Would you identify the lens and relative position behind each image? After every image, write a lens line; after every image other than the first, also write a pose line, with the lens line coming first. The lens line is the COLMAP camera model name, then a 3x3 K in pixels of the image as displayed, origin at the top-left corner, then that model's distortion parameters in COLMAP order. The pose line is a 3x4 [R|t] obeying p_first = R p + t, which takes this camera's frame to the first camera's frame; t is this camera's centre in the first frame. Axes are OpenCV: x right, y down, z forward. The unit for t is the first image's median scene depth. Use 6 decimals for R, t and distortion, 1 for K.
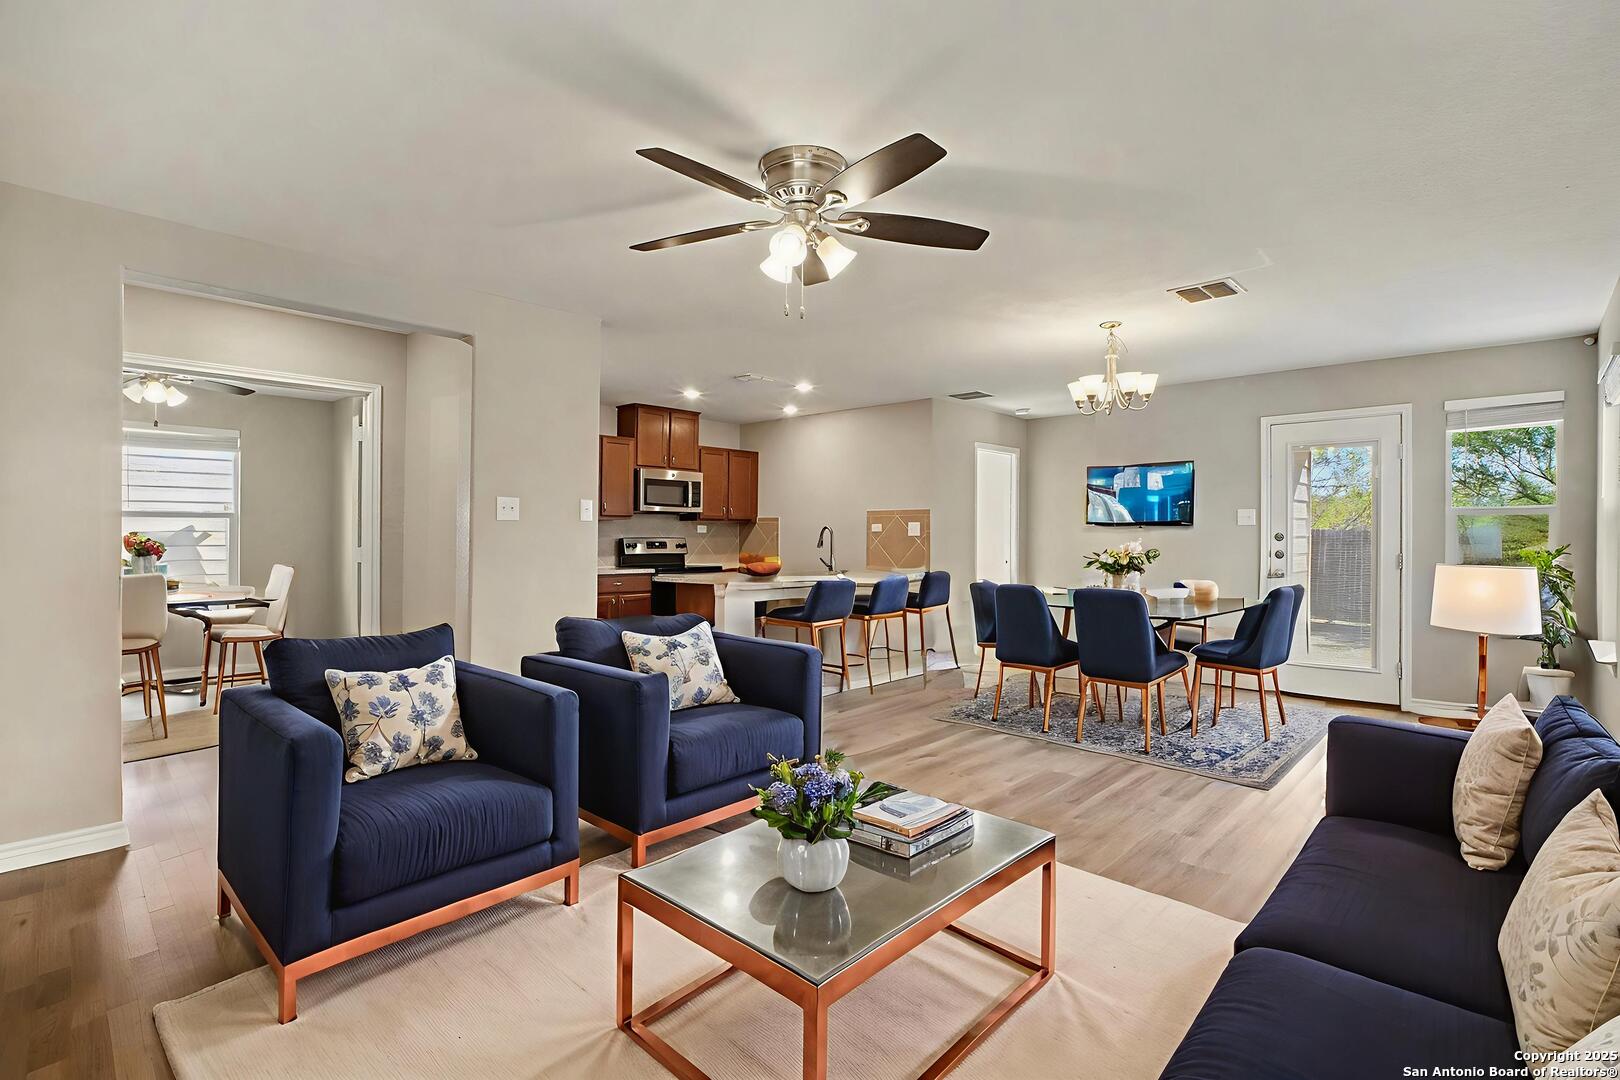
lens RADIAL K [[799.3, 0, 851.2], [0, 799.3, 532.5], [0, 0, 1]] dist [-0.047809, -0.000252]
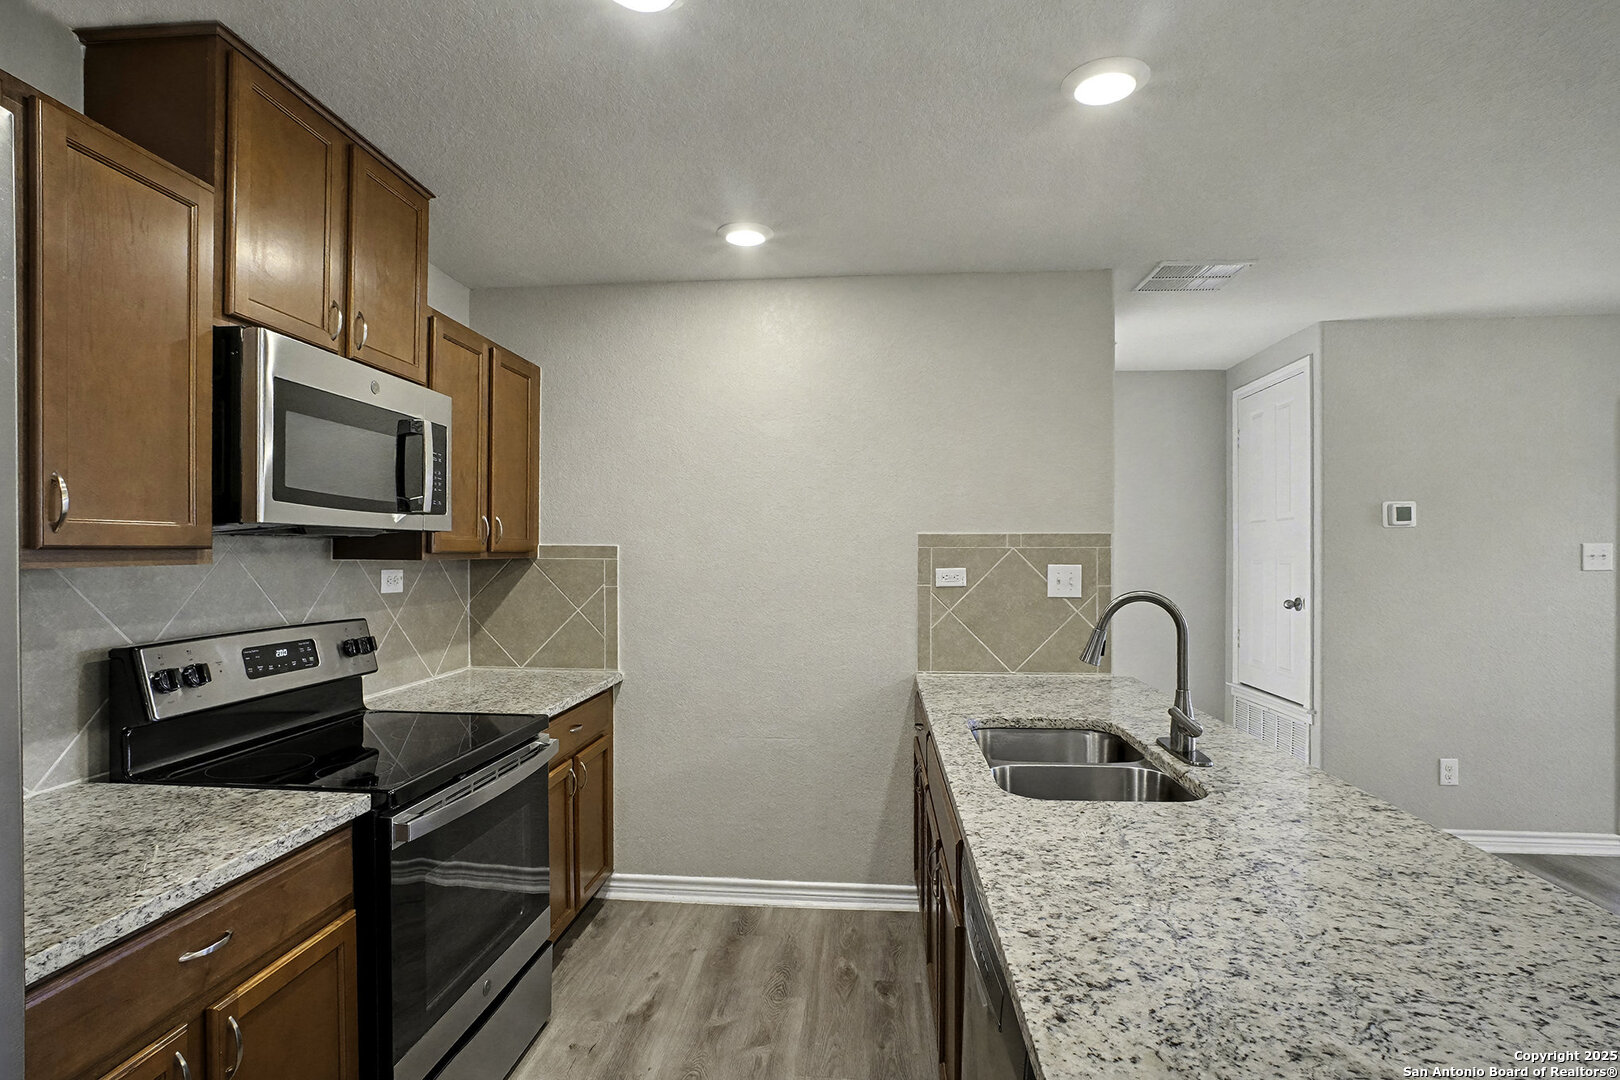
lens RADIAL K [[792.4, 0, 811.1], [0, 792.4, 543.0], [0, 0, 1]] dist [-0.043890, 0.021160]
pose [[0.817991, 0.005336, 0.575206, -0.258761], [-0.002236, 0.999979, -0.006096, -0.020821], [-0.575226, 0.003701, 0.817986, 0.725418]]
